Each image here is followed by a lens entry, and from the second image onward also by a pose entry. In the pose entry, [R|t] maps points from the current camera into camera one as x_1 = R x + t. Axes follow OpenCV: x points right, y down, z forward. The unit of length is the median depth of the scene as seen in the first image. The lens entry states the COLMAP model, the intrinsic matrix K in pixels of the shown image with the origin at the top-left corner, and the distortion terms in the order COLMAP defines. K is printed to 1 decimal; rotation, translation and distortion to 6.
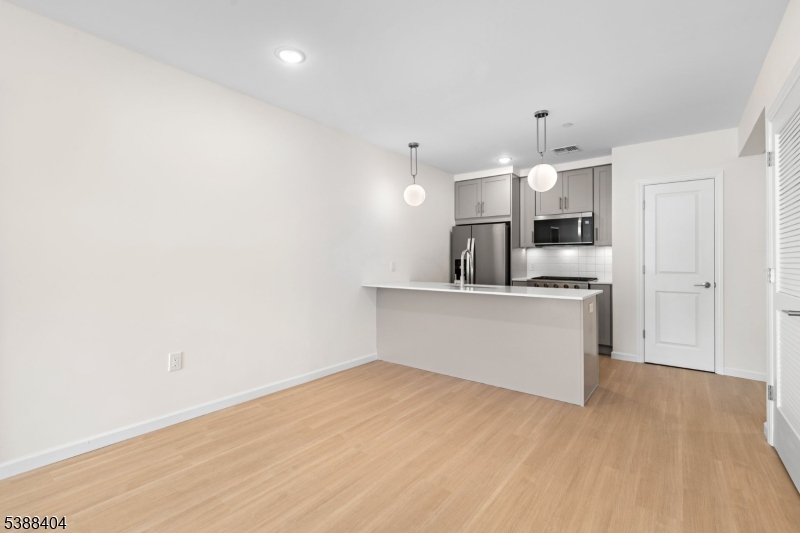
lens RADIAL K [[357.2, 0, 402.8], [0, 357.2, 260.9], [0, 0, 1]] dist [-0.002045, -0.000138]
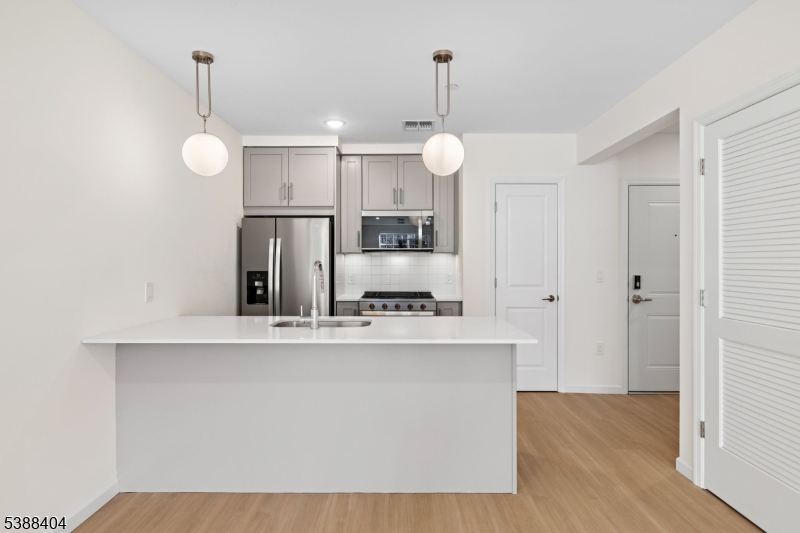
lens RADIAL K [[417.0, 0, 397.9], [0, 417.0, 262.4], [0, 0, 1]] dist [-0.004512, 0.000144]
pose [[0.793991, -0.006238, 0.607898, -0.115112], [0.002100, 0.999970, 0.007518, -0.032611], [-0.607926, -0.004693, 0.793979, 0.356617]]
